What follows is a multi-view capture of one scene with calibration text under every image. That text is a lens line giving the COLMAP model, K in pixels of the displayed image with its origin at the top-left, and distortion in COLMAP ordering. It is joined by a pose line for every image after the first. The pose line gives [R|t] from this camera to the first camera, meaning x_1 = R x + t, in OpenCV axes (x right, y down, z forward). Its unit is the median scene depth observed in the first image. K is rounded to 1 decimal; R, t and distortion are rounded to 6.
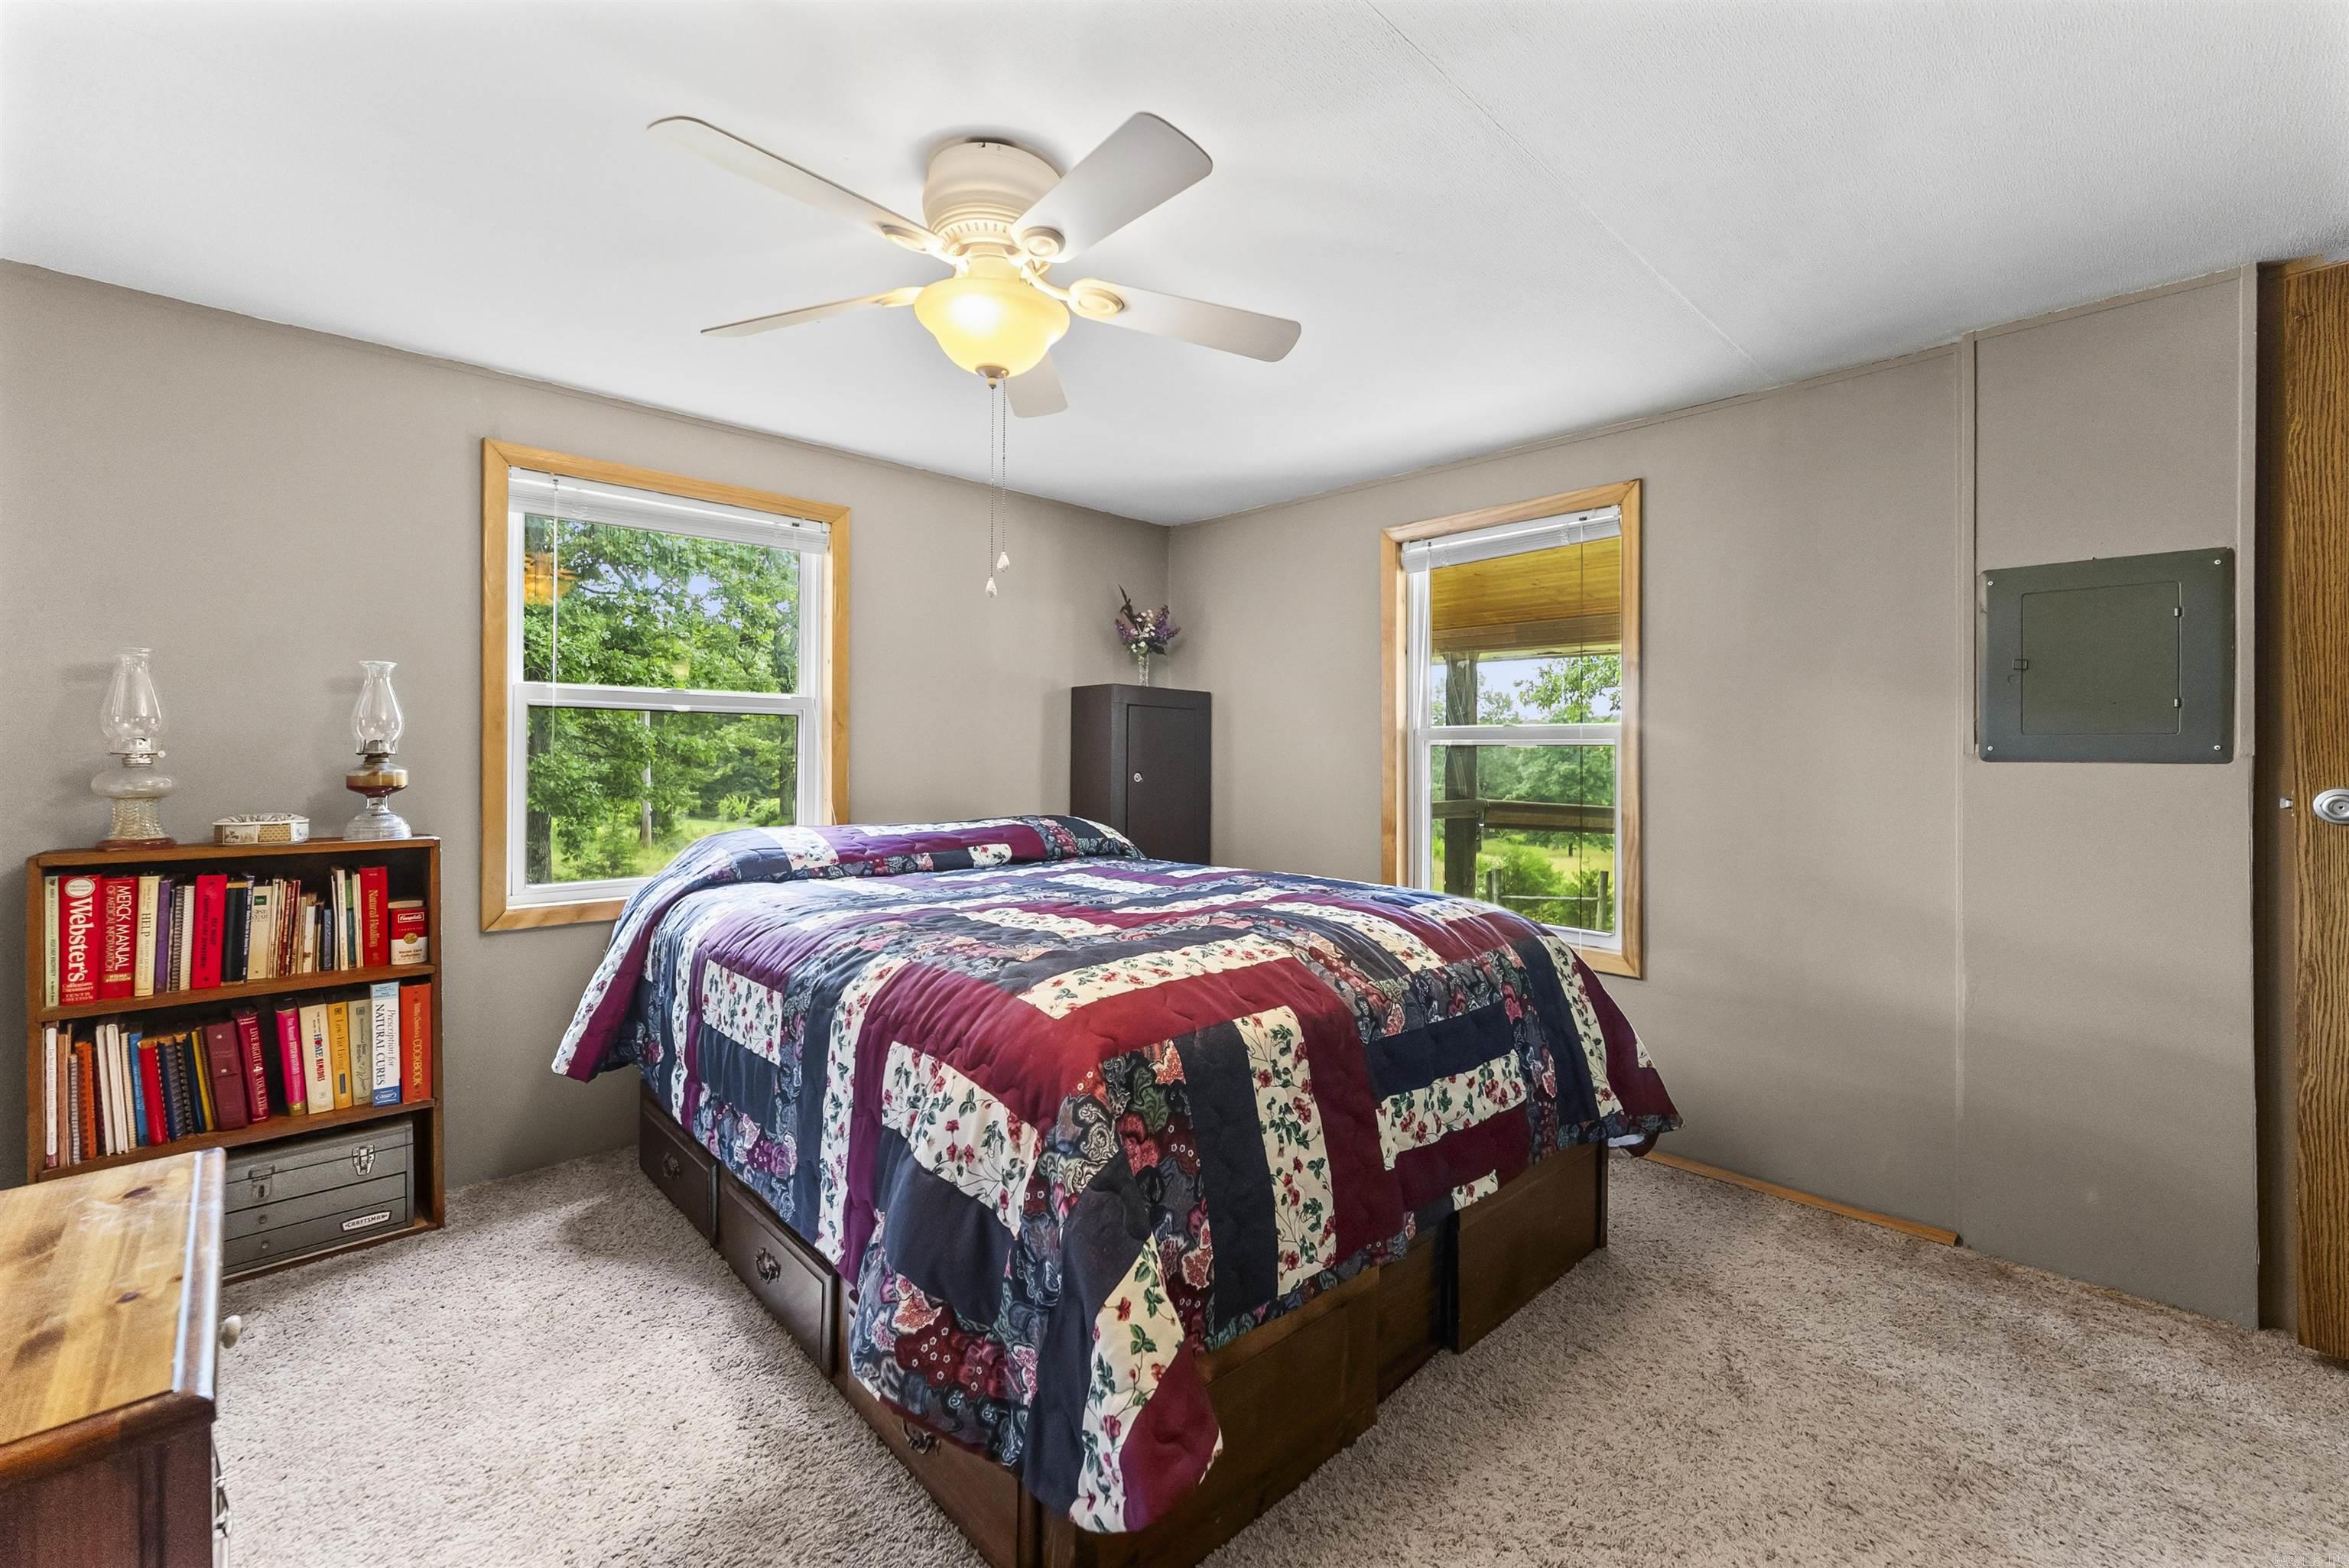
lens RADIAL K [[972.8, 0, 1219.9], [0, 972.8, 757.8], [0, 0, 1]] dist [-0.001242, -0.000107]
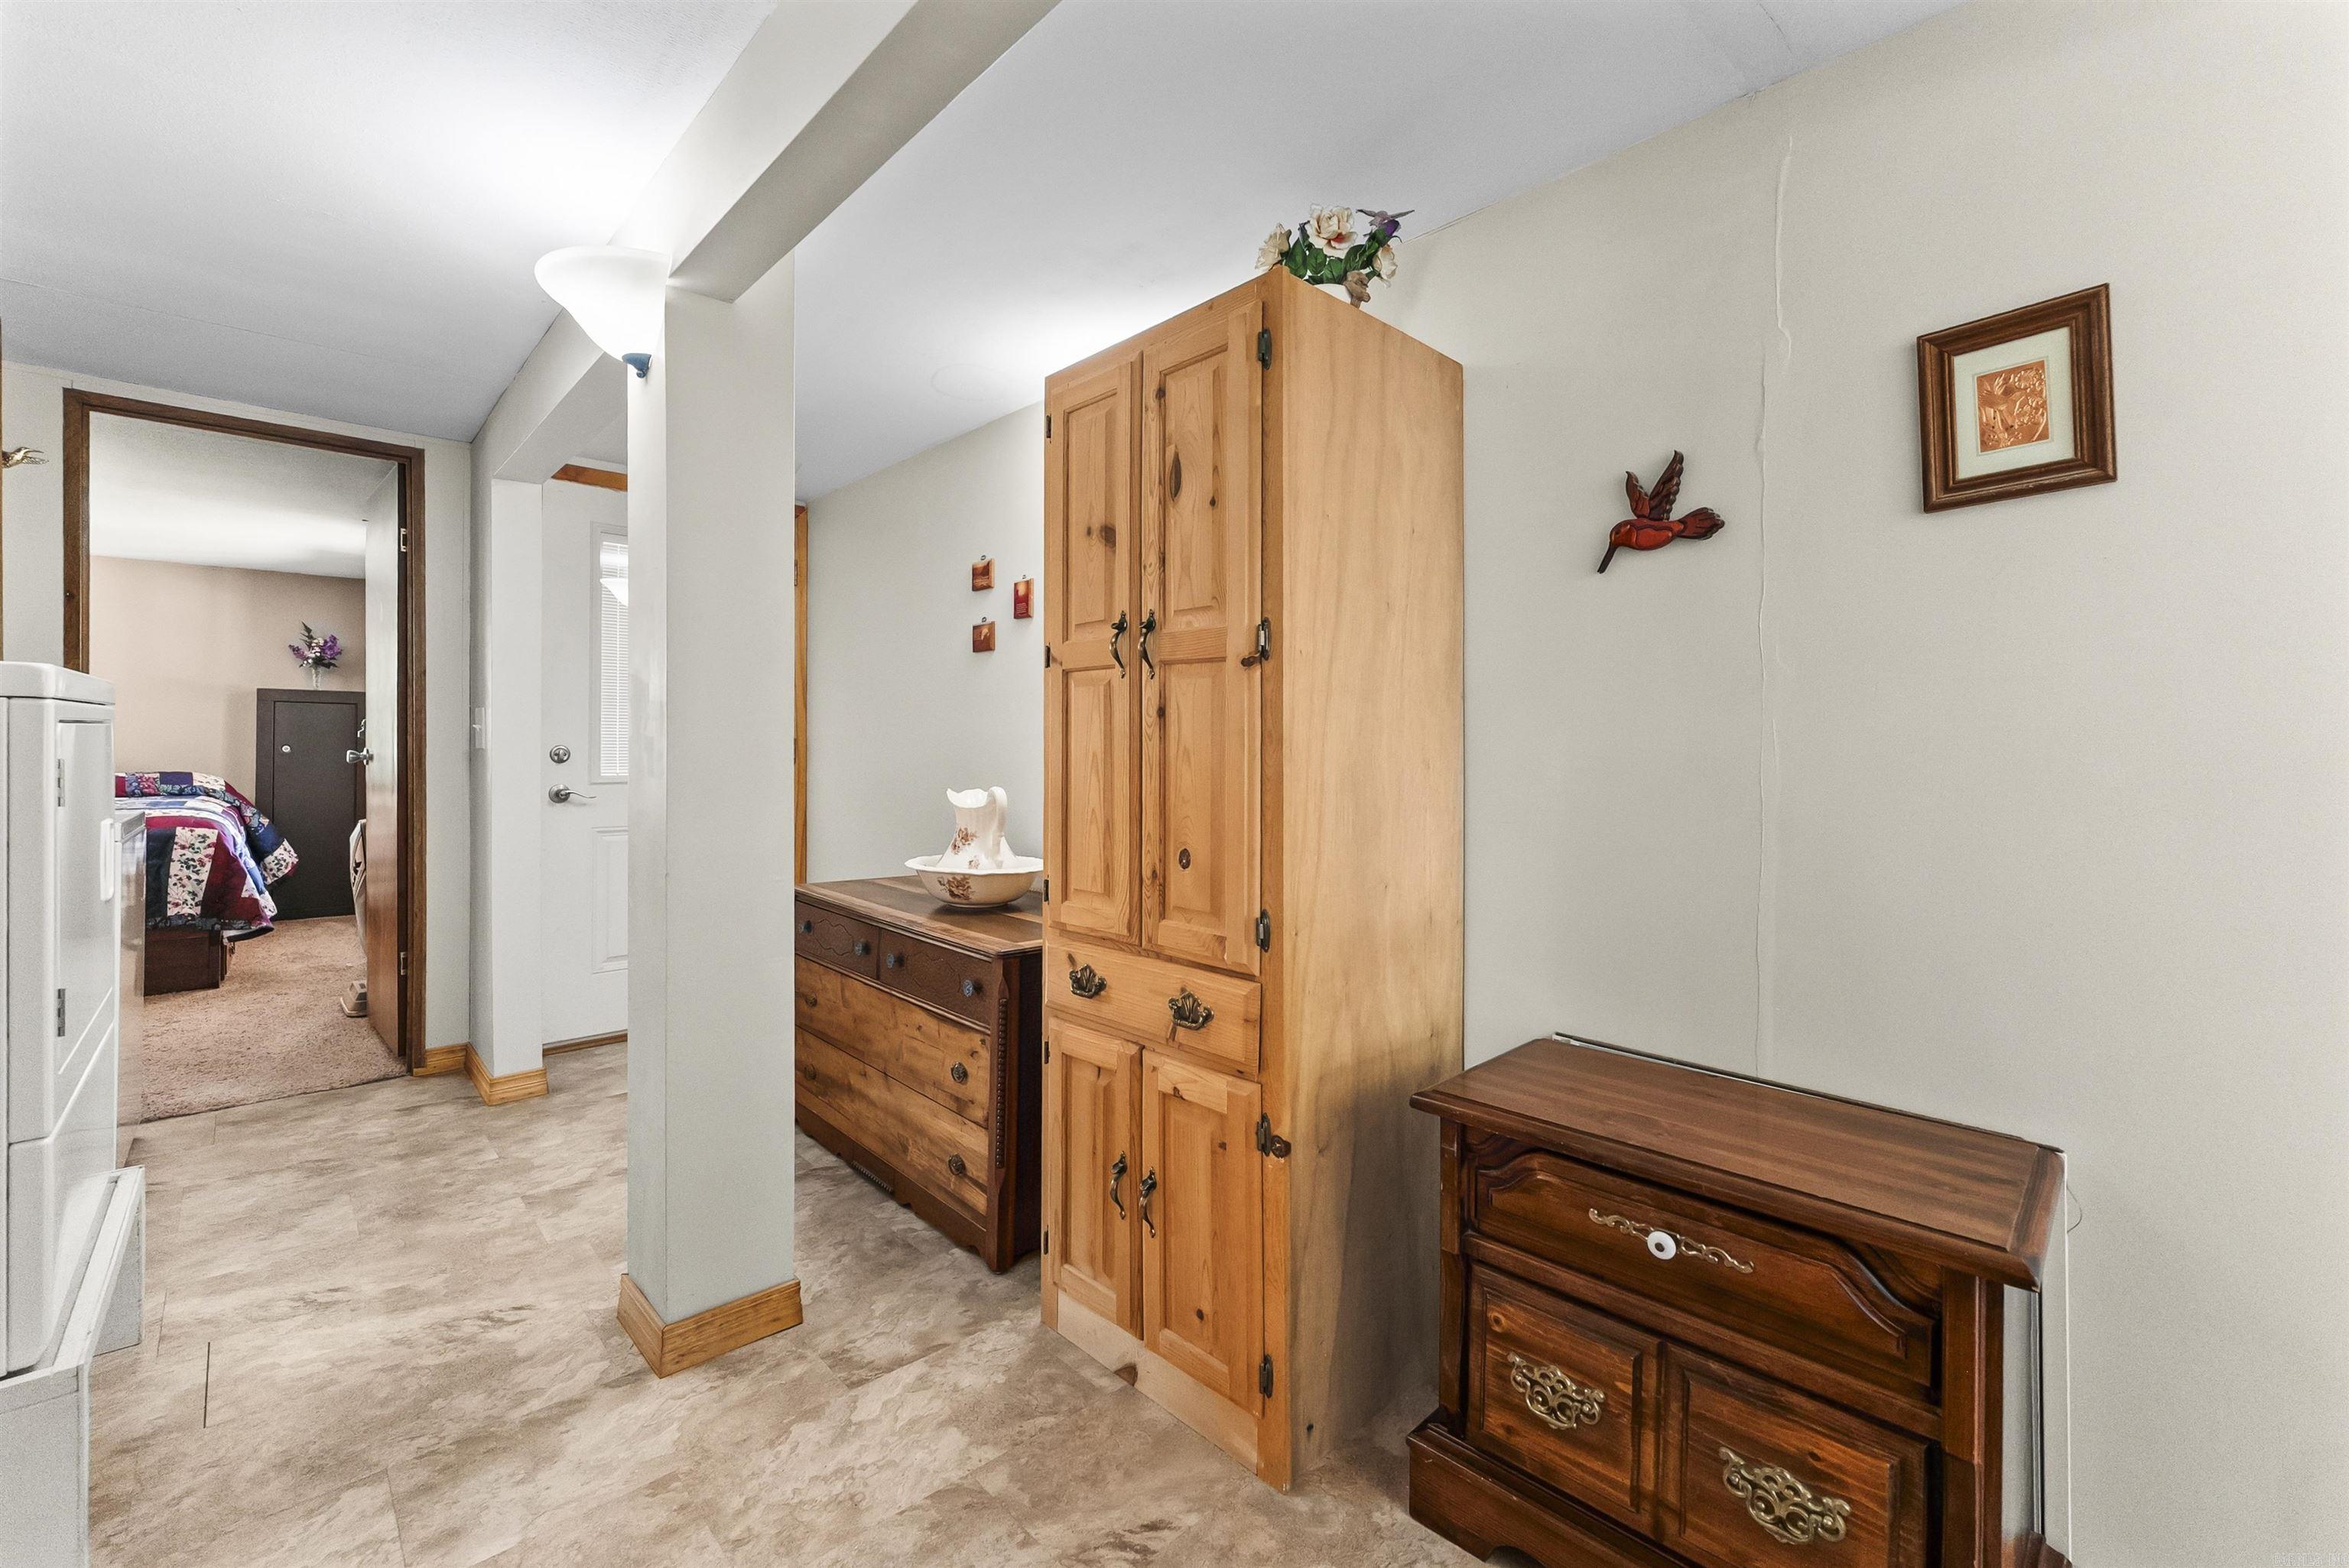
lens RADIAL K [[978.1, 0, 1161.5], [0, 978.1, 751.8], [0, 0, 1]] dist [-0.003676, -0.000515]
pose [[0.999189, 0.004589, -0.040000, 2.838271], [-0.004252, 0.999955, 0.008513, 0.010863], [0.040037, -0.008336, 0.999163, -1.030118]]
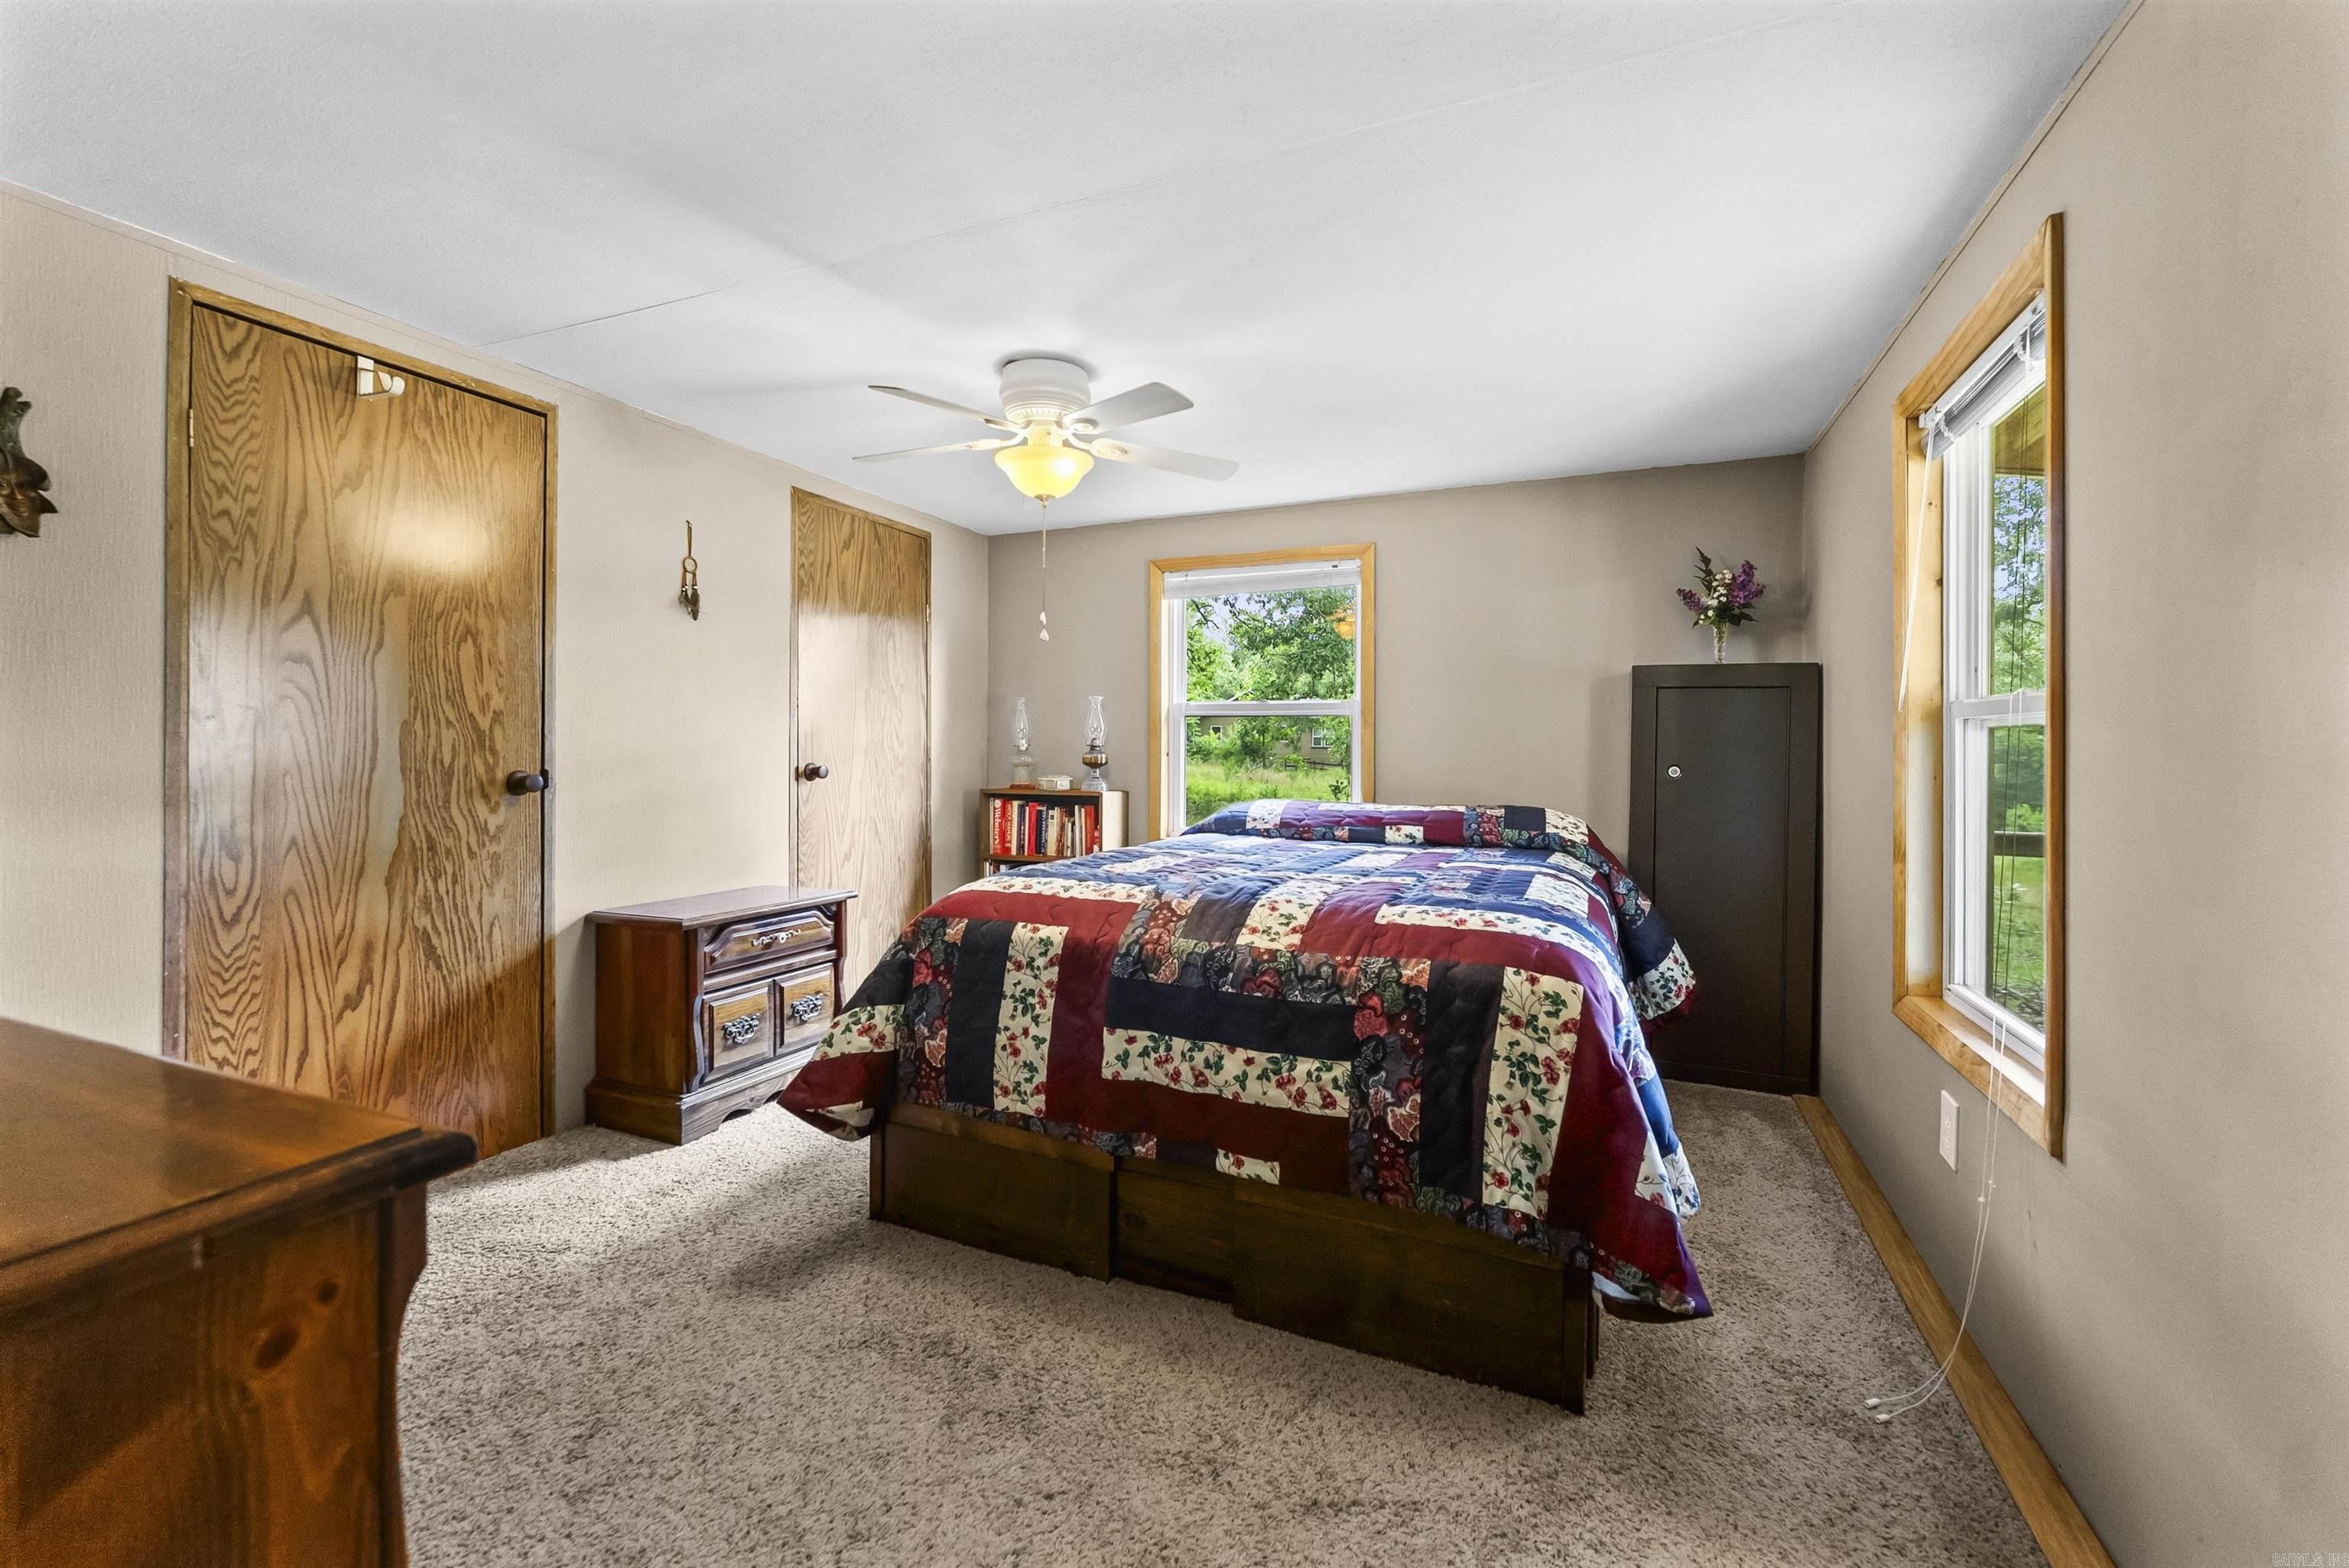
lens RADIAL K [[978.1, 0, 1161.5], [0, 978.1, 751.8], [0, 0, 1]] dist [-0.003676, -0.000515]
pose [[0.356840, 0.000811, -0.934165, 1.171531], [-0.005252, 0.999986, -0.001138, 0.010874], [0.934151, 0.005313, 0.356839, 0.540313]]
